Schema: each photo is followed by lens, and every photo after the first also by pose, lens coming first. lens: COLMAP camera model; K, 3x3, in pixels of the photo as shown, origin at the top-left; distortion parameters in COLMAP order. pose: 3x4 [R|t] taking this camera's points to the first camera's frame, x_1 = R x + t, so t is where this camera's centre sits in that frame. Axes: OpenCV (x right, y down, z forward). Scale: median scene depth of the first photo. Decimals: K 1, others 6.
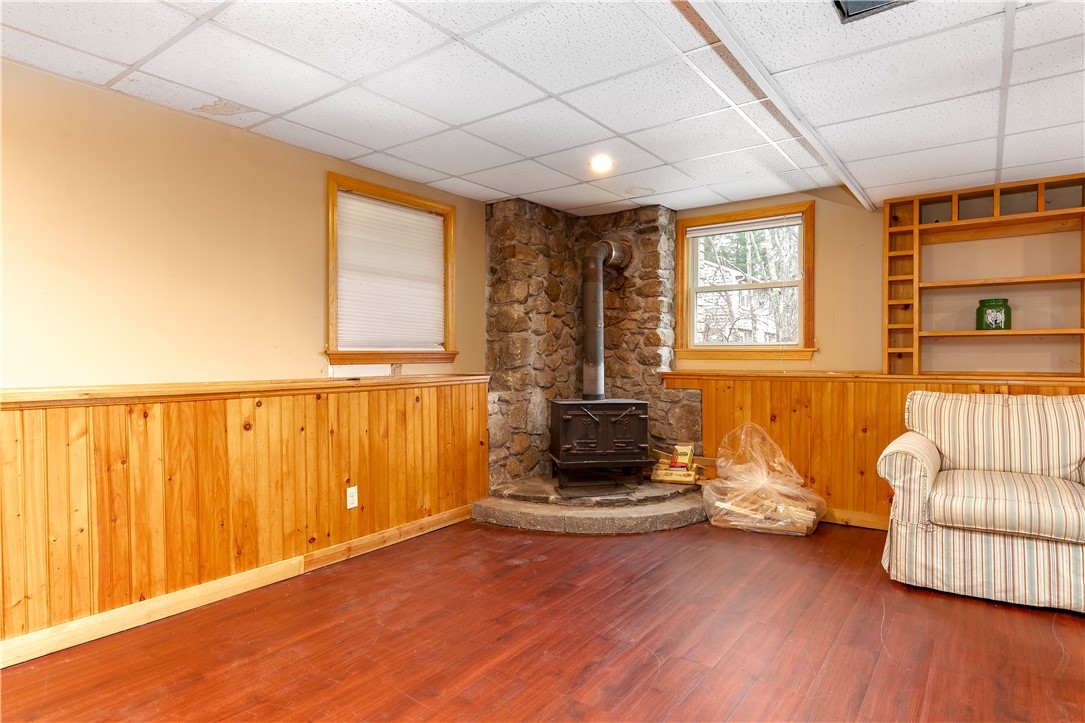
lens RADIAL K [[609.6, 0, 541.0], [0, 609.6, 361.7], [0, 0, 1]] dist [0.015638, 0.000813]
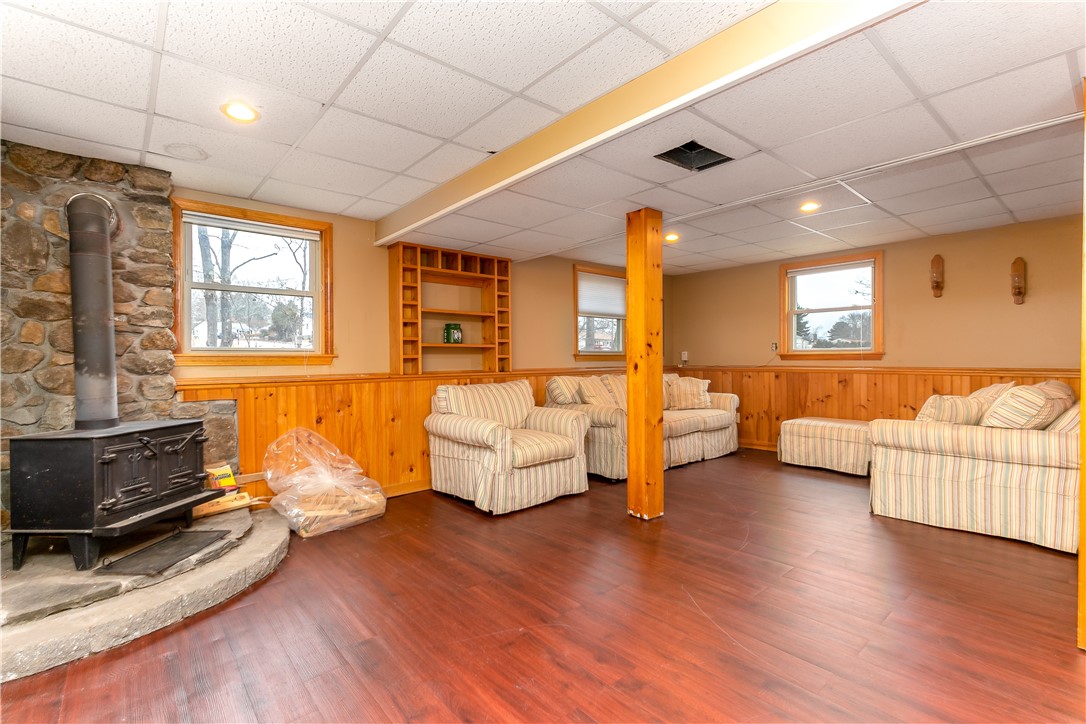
lens RADIAL K [[498.8, 0, 550.3], [0, 498.8, 360.8], [0, 0, 1]] dist [0.008482, -0.001948]
pose [[0.222067, -0.003492, 0.975025, -0.382142], [0.015873, 0.999874, -0.000034, -0.004133], [-0.974902, 0.015484, 0.222094, 0.426400]]
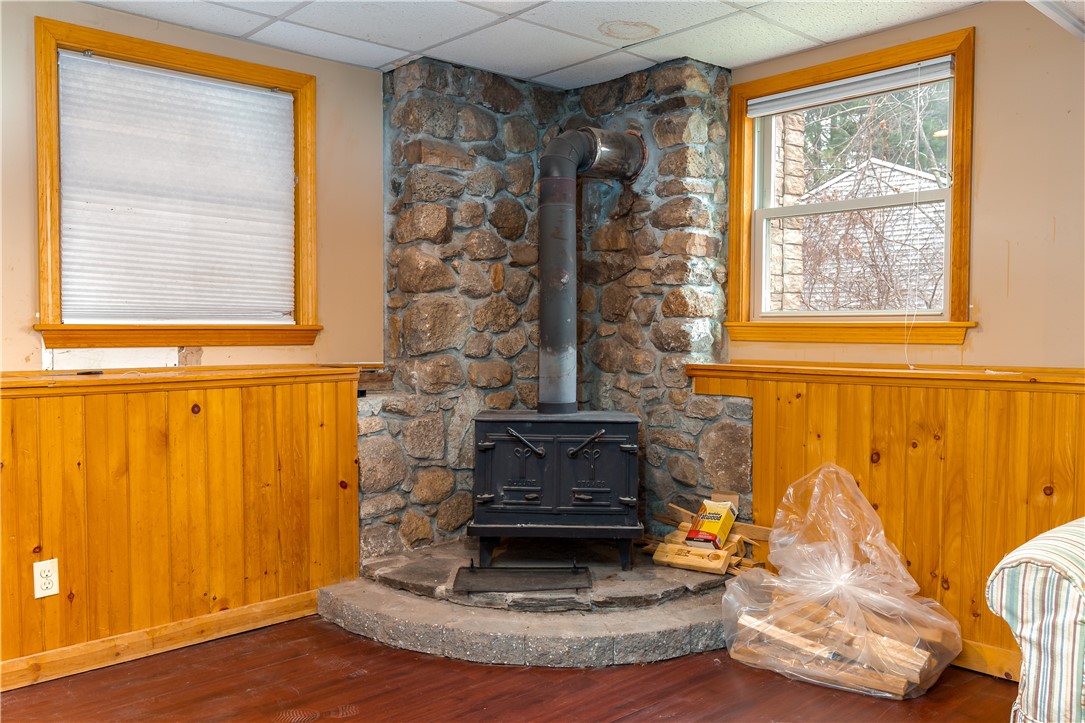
lens RADIAL K [[883.2, 0, 538.7], [0, 883.2, 359.3], [0, 0, 1]] dist [0.010576, 0.000439]
pose [[0.981202, 0.010543, -0.192697, 0.250206], [-0.006081, 0.999700, 0.023729, -0.006419], [0.192890, -0.022111, 0.980971, 0.220235]]
